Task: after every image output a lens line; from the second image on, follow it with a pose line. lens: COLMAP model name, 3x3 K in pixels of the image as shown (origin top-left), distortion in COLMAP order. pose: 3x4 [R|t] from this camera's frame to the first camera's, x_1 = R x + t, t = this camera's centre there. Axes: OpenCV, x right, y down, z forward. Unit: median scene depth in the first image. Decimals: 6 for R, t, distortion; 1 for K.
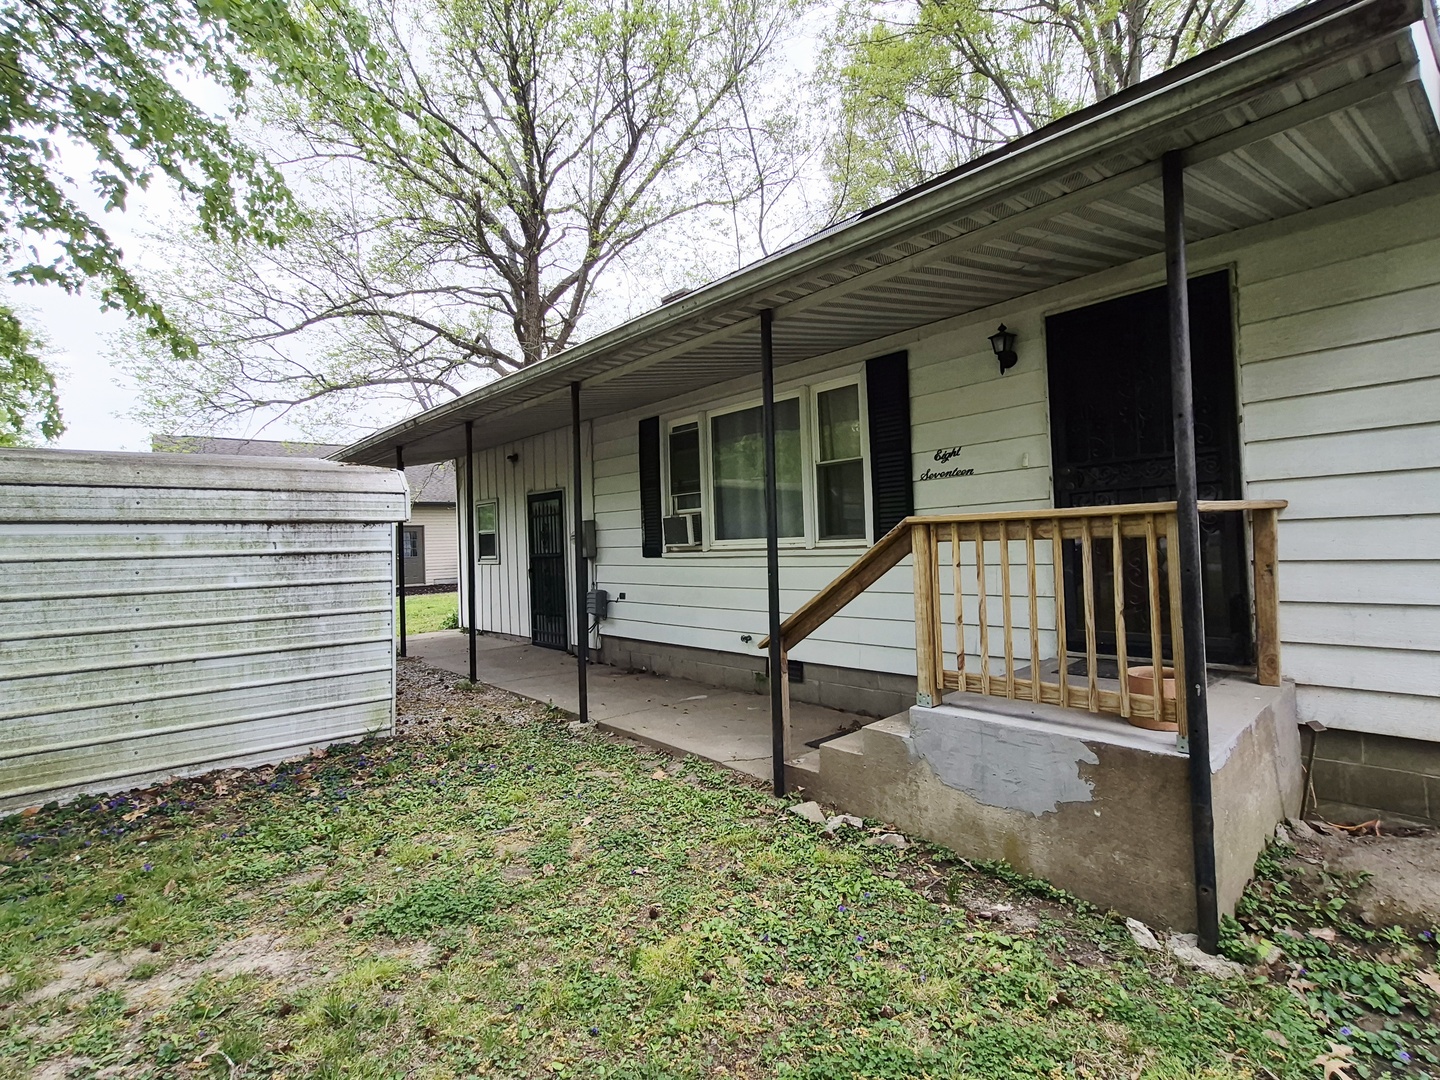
lens RADIAL K [[721.7, 0, 722.1], [0, 721.7, 517.2], [0, 0, 1]] dist [-0.001157, -0.000164]
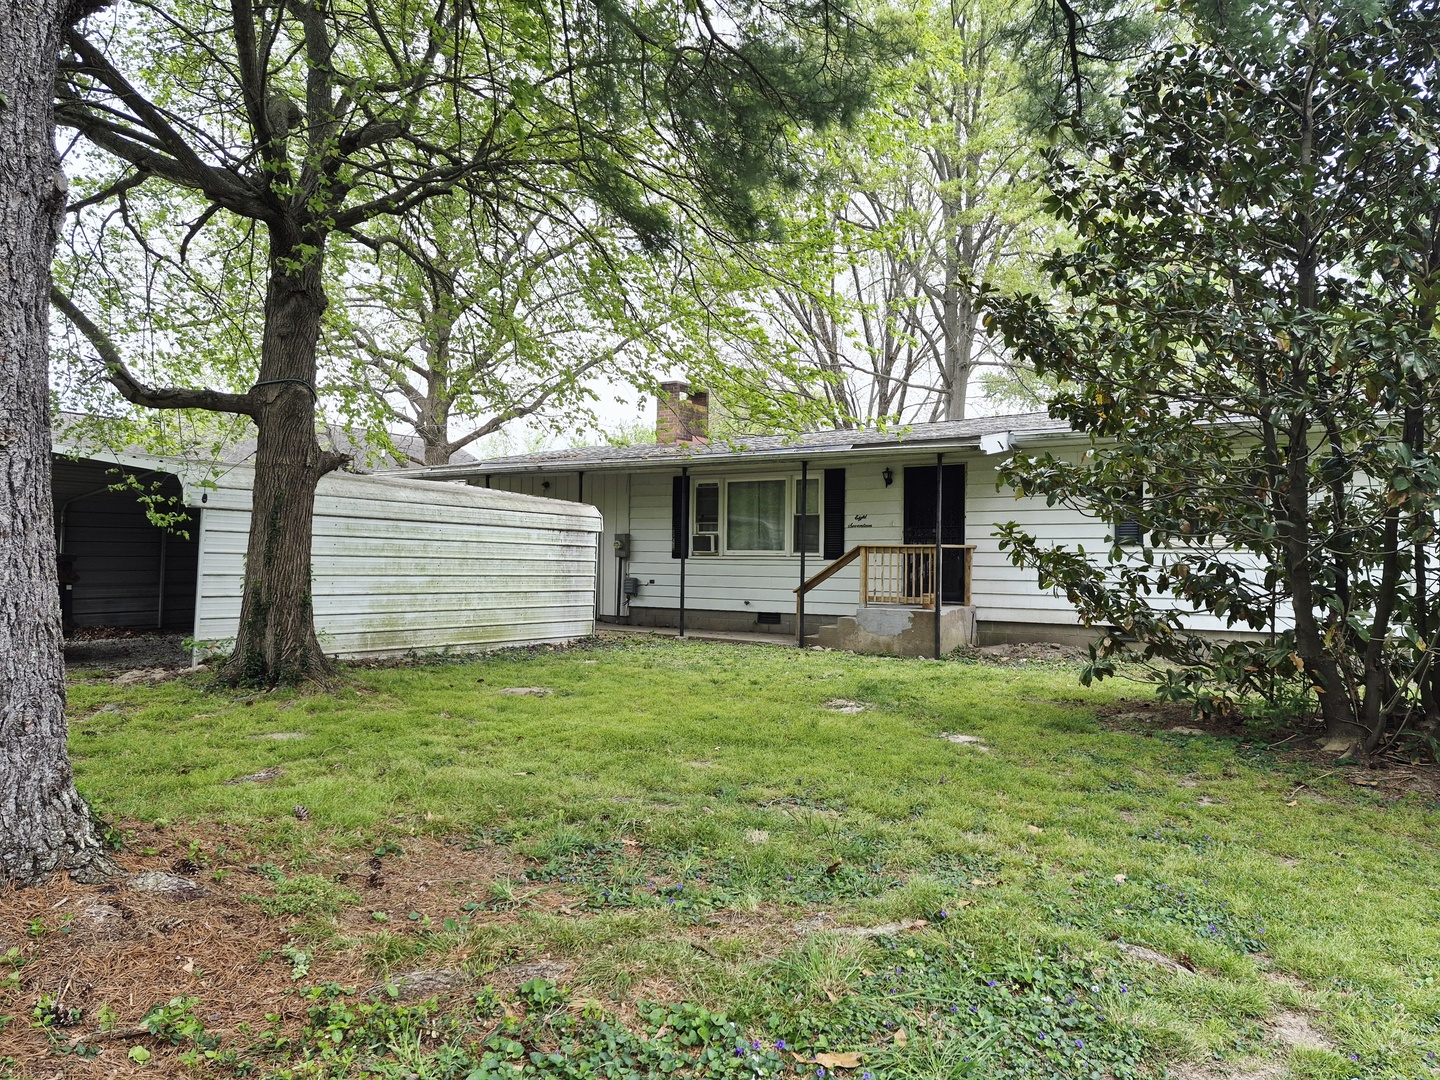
lens RADIAL K [[962.3, 0, 720.0], [0, 962.3, 540.0], [0, 0, 1]] dist [0.001345, 0.000060]
pose [[0.962899, 0.055321, 0.264130, -0.900805], [-0.057625, 0.998338, 0.000977, 0.007207], [-0.263637, -0.016162, 0.964487, -1.788835]]
